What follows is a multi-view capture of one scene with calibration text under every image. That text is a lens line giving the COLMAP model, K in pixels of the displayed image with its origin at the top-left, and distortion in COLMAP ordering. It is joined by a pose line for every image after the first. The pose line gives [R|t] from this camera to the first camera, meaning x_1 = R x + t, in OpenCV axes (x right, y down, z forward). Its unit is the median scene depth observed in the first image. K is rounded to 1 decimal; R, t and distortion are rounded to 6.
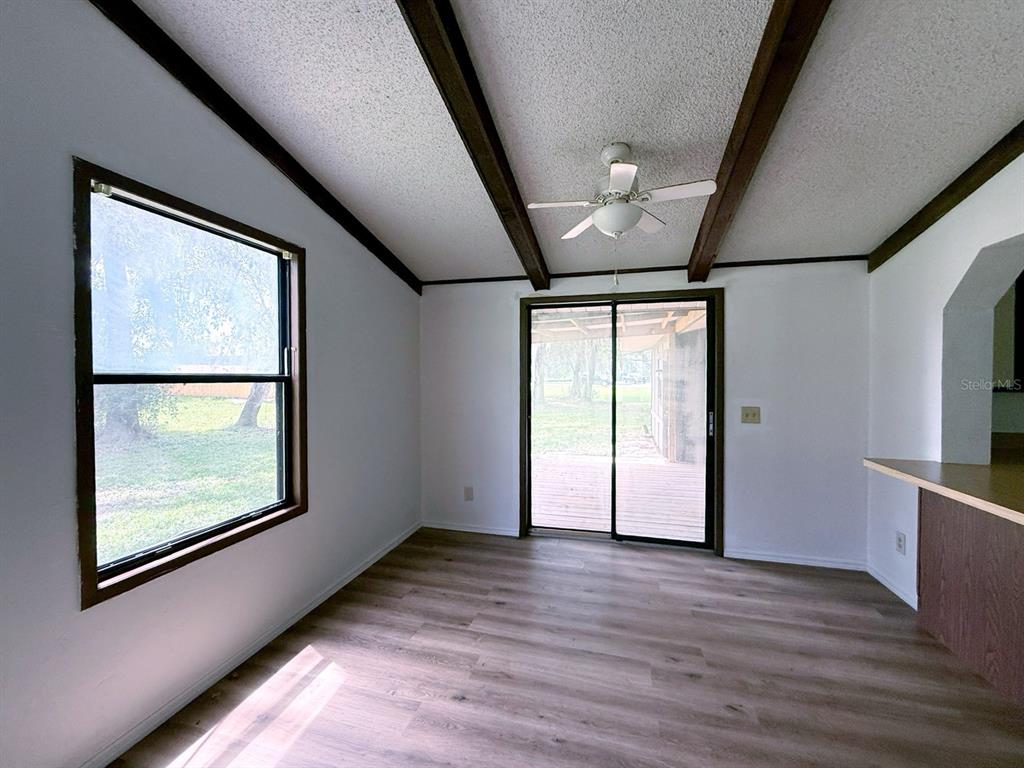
lens RADIAL K [[422.2, 0, 503.5], [0, 422.2, 383.9], [0, 0, 1]] dist [-0.000932, -0.000022]
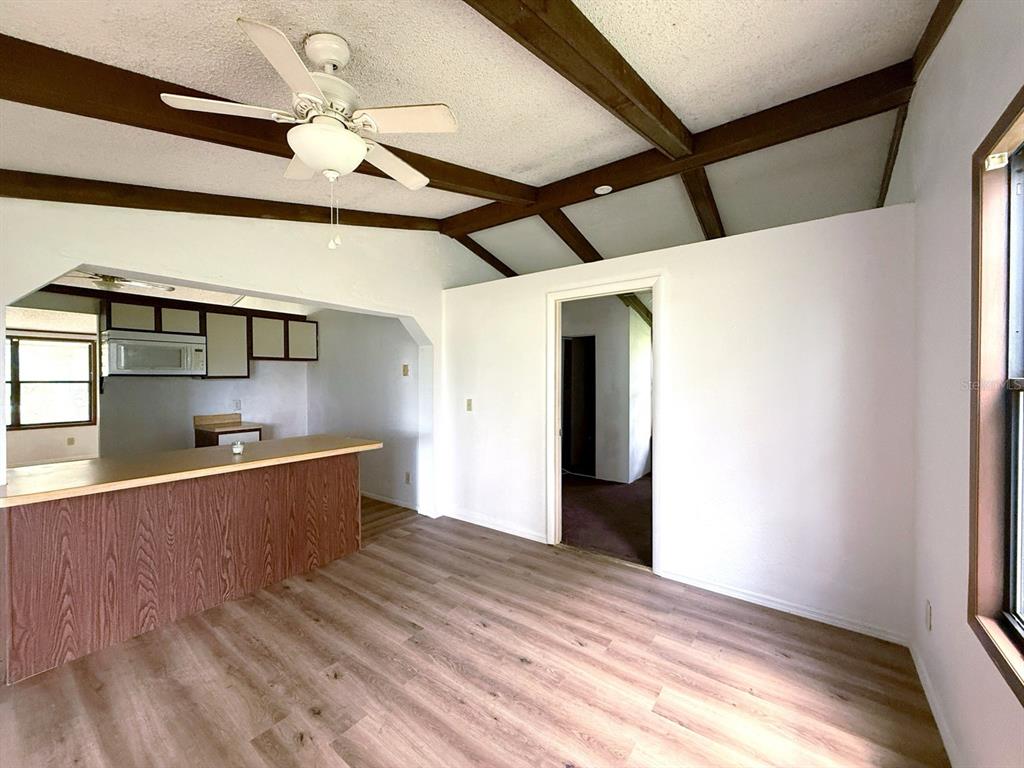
lens RADIAL K [[412.3, 0, 512.0], [0, 412.3, 384.0], [0, 0, 1]] dist [-0.000275, 0.000099]
pose [[-0.938742, -0.000891, 0.344618, -0.187937], [0.009128, 0.999582, 0.027448, -0.026449], [-0.344499, 0.028912, -0.938341, 1.241286]]
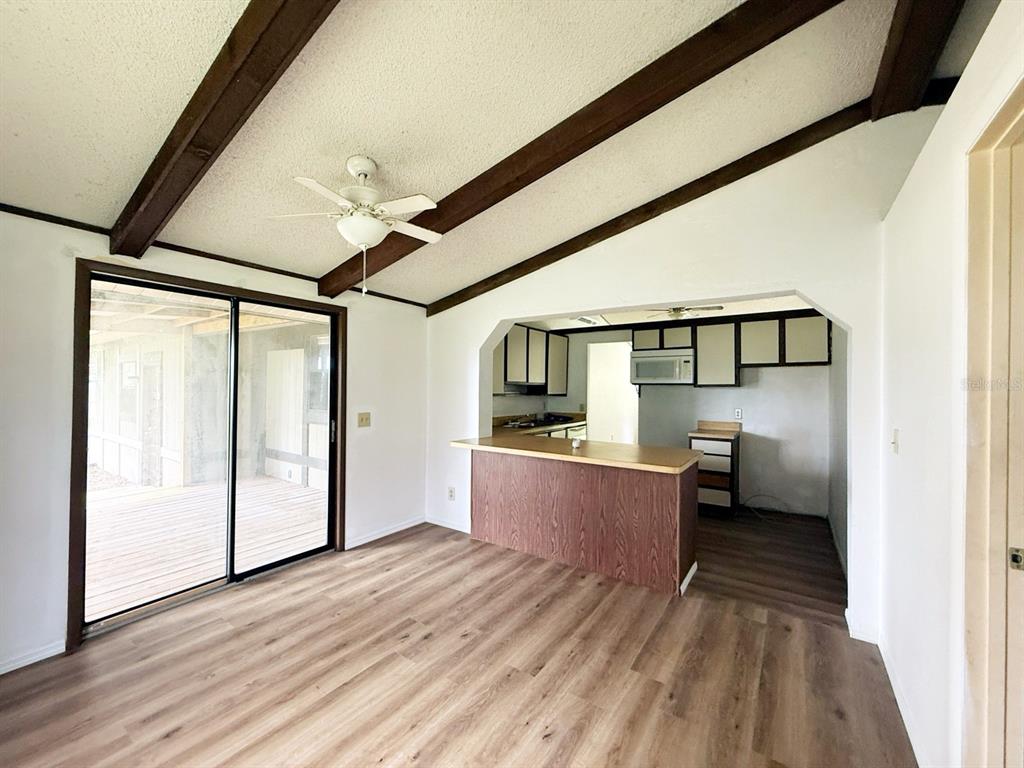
lens RADIAL K [[412.3, 0, 512.0], [0, 412.3, 384.0], [0, 0, 1]] dist [-0.000275, 0.000099]
pose [[0.324445, 0.010409, 0.945847, -0.440941], [0.007702, 0.999877, -0.013646, -0.008553], [-0.945873, 0.011713, 0.324325, 0.283520]]
